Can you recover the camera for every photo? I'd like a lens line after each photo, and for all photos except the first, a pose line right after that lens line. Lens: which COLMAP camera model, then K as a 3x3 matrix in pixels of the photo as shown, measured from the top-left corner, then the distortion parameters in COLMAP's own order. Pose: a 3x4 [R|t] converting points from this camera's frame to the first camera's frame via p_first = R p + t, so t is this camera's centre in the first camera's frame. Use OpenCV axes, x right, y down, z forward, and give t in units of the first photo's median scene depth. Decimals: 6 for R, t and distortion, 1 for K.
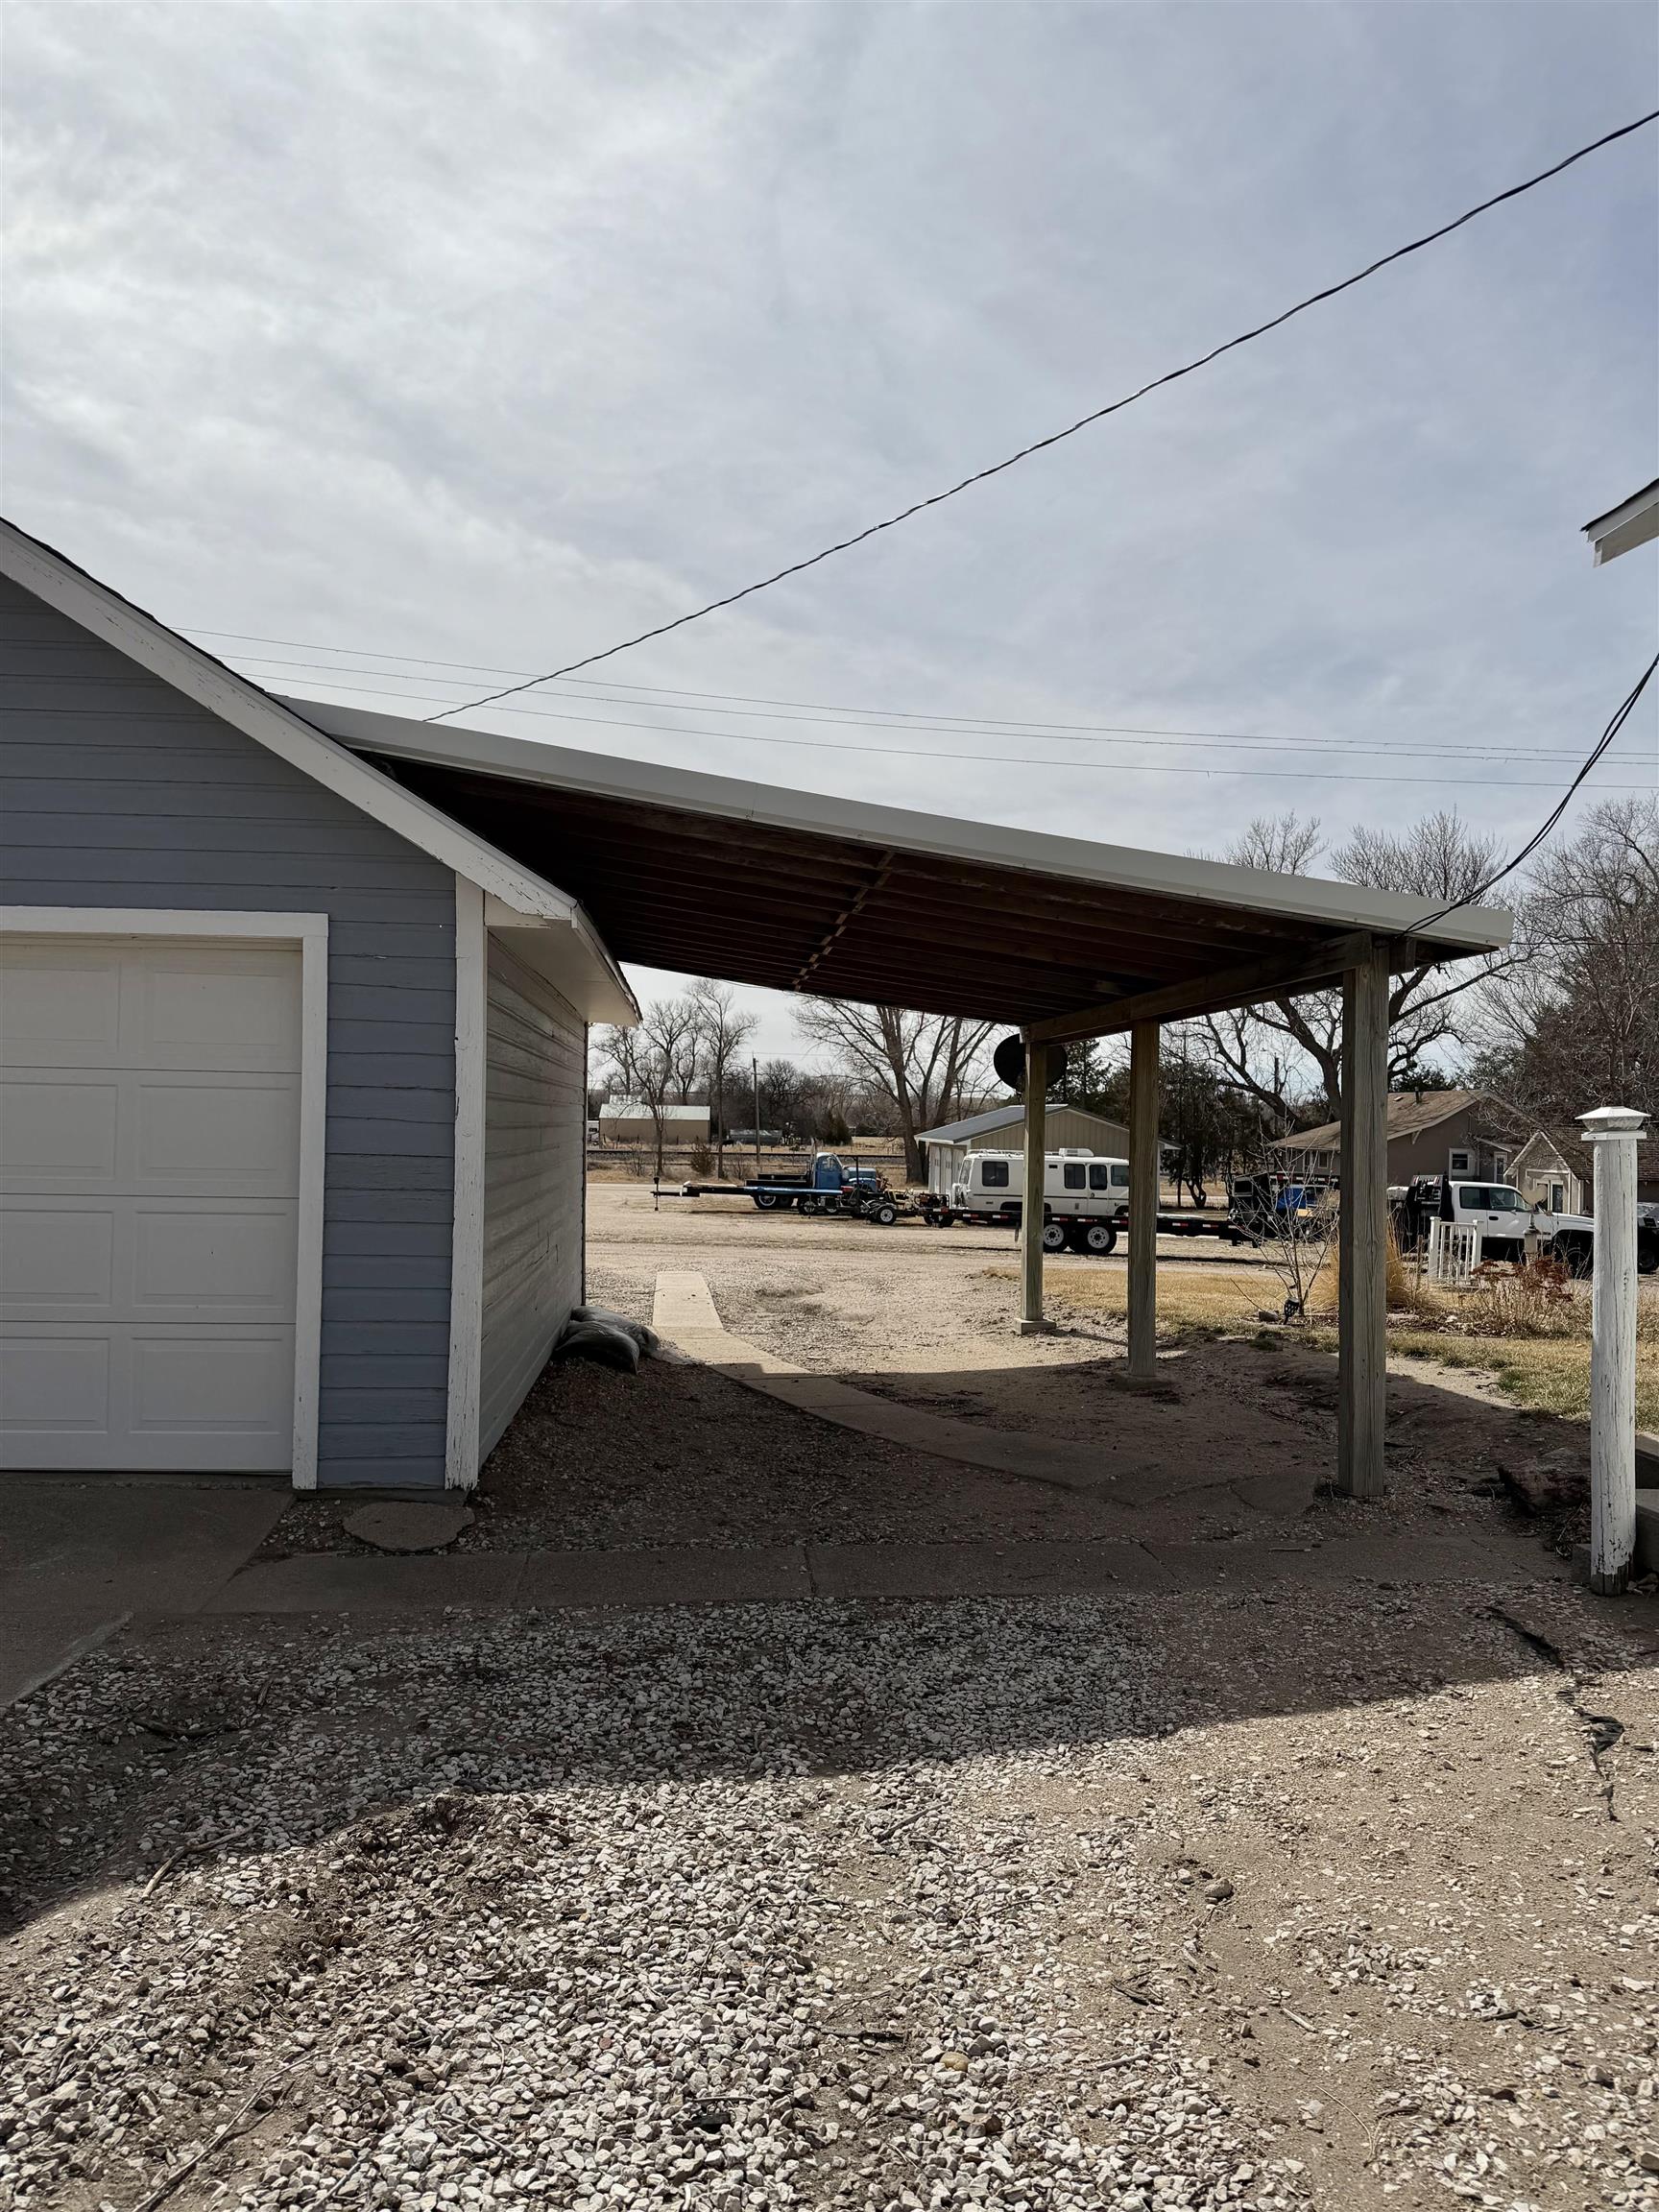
lens RADIAL K [[1559.7, 0, 835.3], [0, 1559.7, 1101.1], [0, 0, 1]] dist [0.093712, -0.136231]
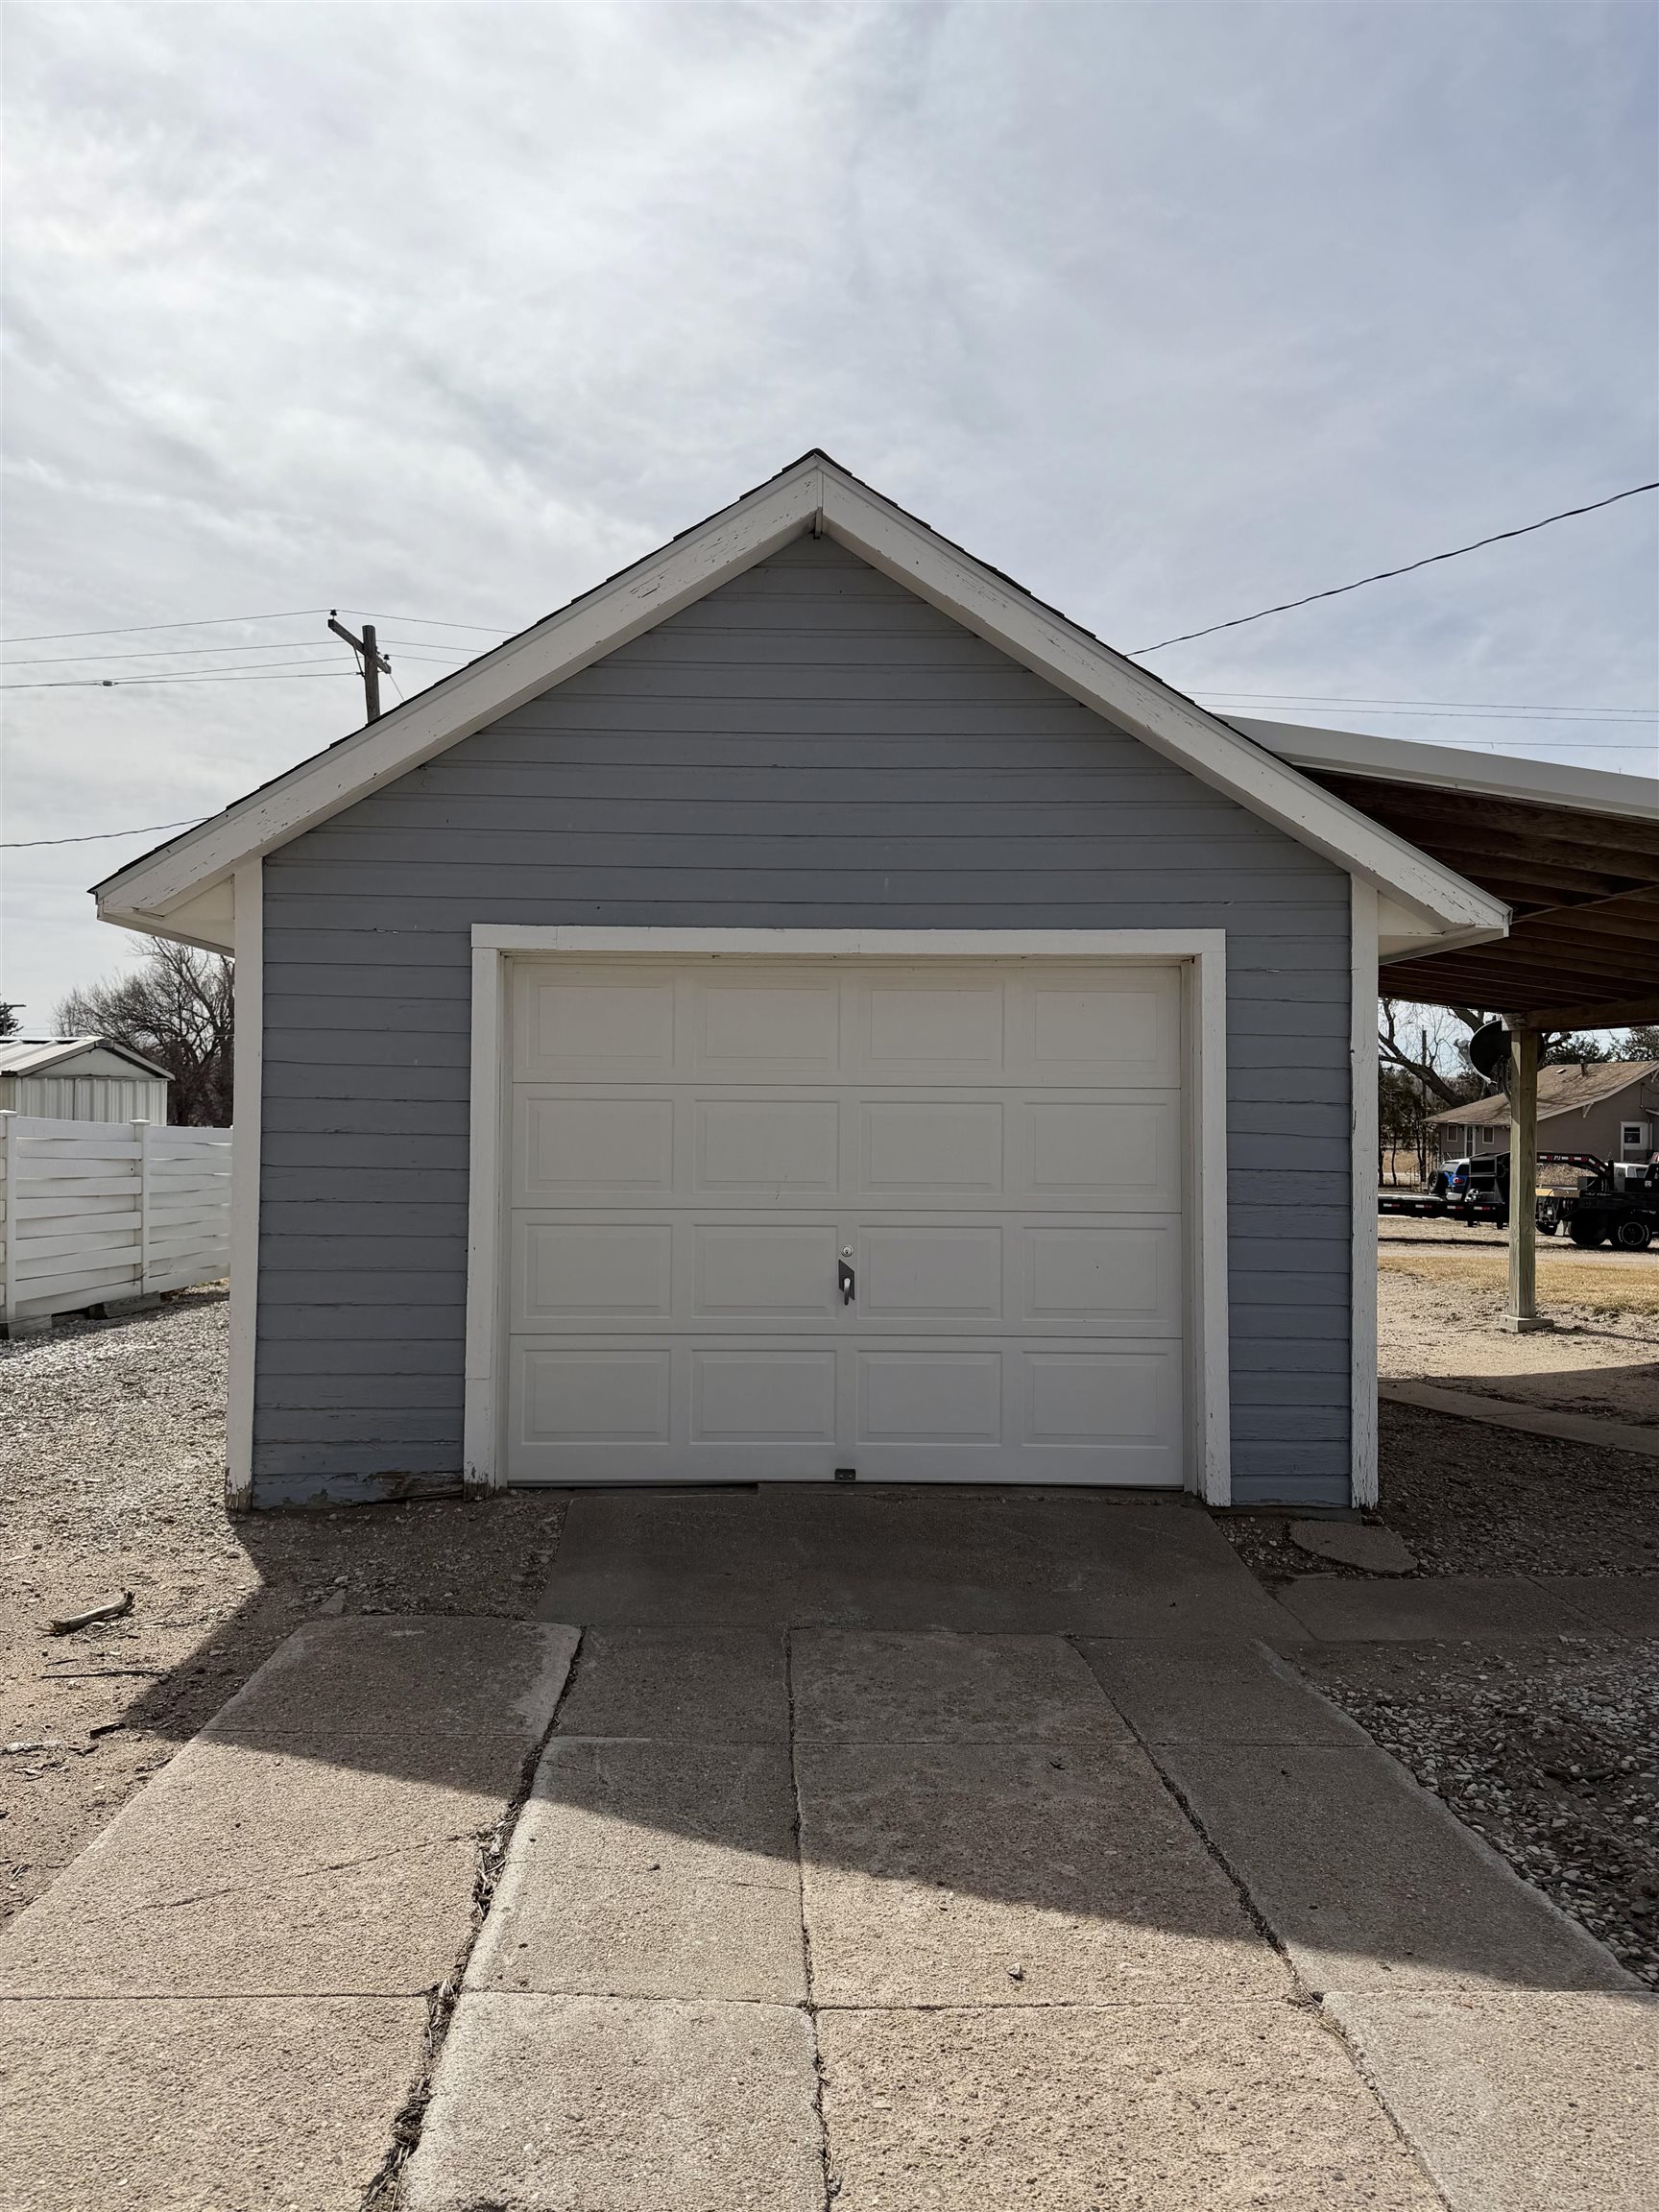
lens RADIAL K [[1561.4, 0, 842.8], [0, 1561.4, 1101.1], [0, 0, 1]] dist [0.110034, -0.163584]
pose [[0.998611, -0.011670, -0.051373, -0.247158], [0.012383, 0.999831, 0.013566, -0.012763], [0.051206, -0.014183, 0.998587, -0.002872]]
